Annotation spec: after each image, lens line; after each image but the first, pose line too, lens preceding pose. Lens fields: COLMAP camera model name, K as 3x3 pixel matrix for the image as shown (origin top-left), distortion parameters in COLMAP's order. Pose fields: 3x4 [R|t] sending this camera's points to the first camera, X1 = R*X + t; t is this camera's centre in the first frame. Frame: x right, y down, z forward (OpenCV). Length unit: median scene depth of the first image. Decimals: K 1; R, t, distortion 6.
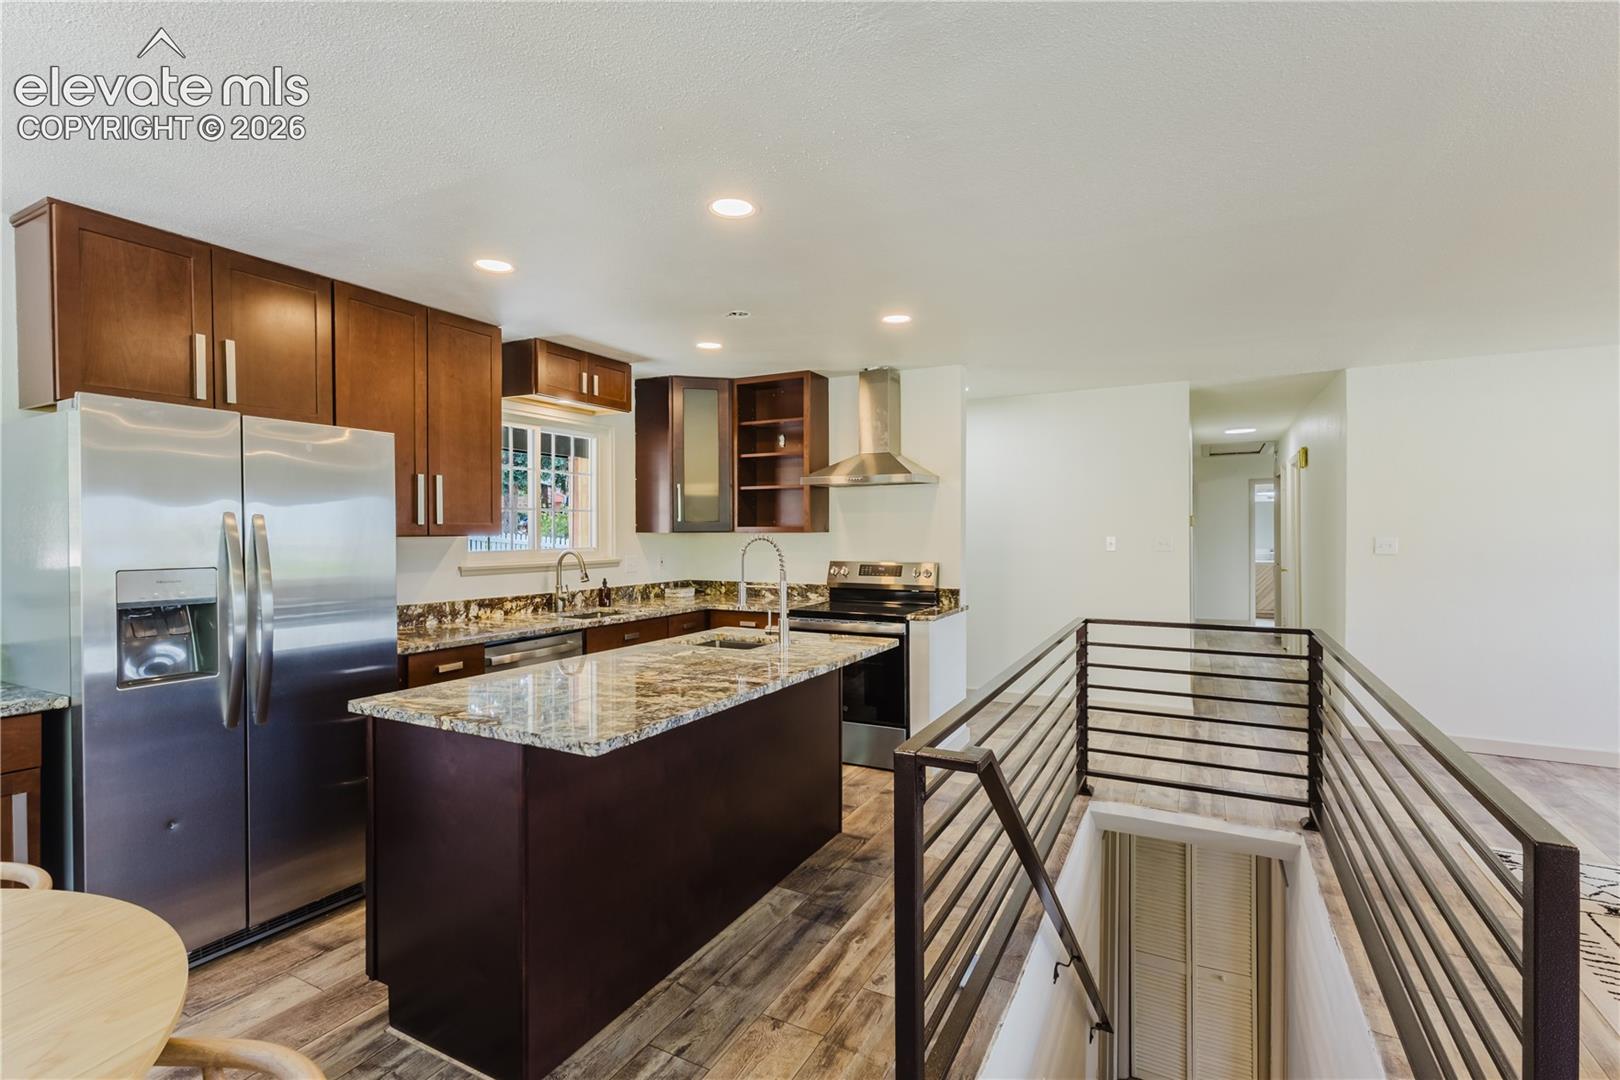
lens RADIAL K [[735.9, 0, 804.2], [0, 735.9, 539.8], [0, 0, 1]] dist [-0.004144, 0.001322]
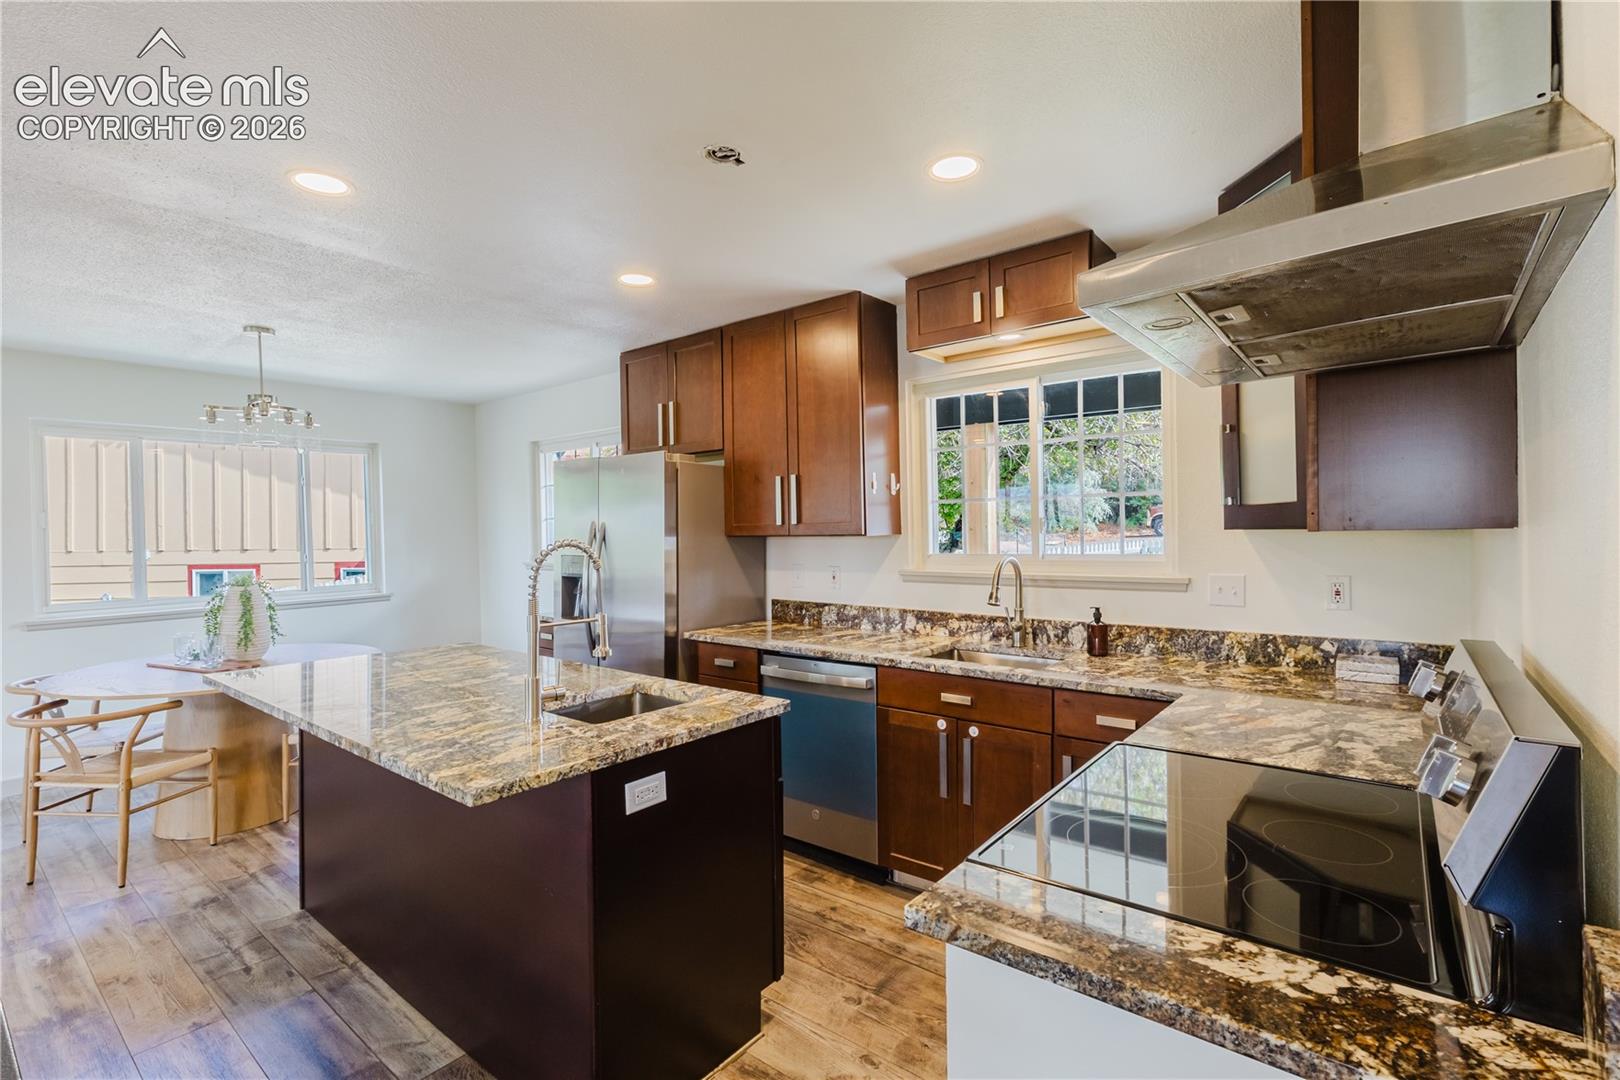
lens RADIAL K [[735.9, 0, 814.7], [0, 735.9, 534.3], [0, 0, 1]] dist [-0.004144, 0.001322]
pose [[-0.172792, 0.005159, -0.984945, 0.395553], [-0.001143, 0.999985, 0.005438, -0.010676], [0.984958, 0.002065, -0.172783, 0.986561]]
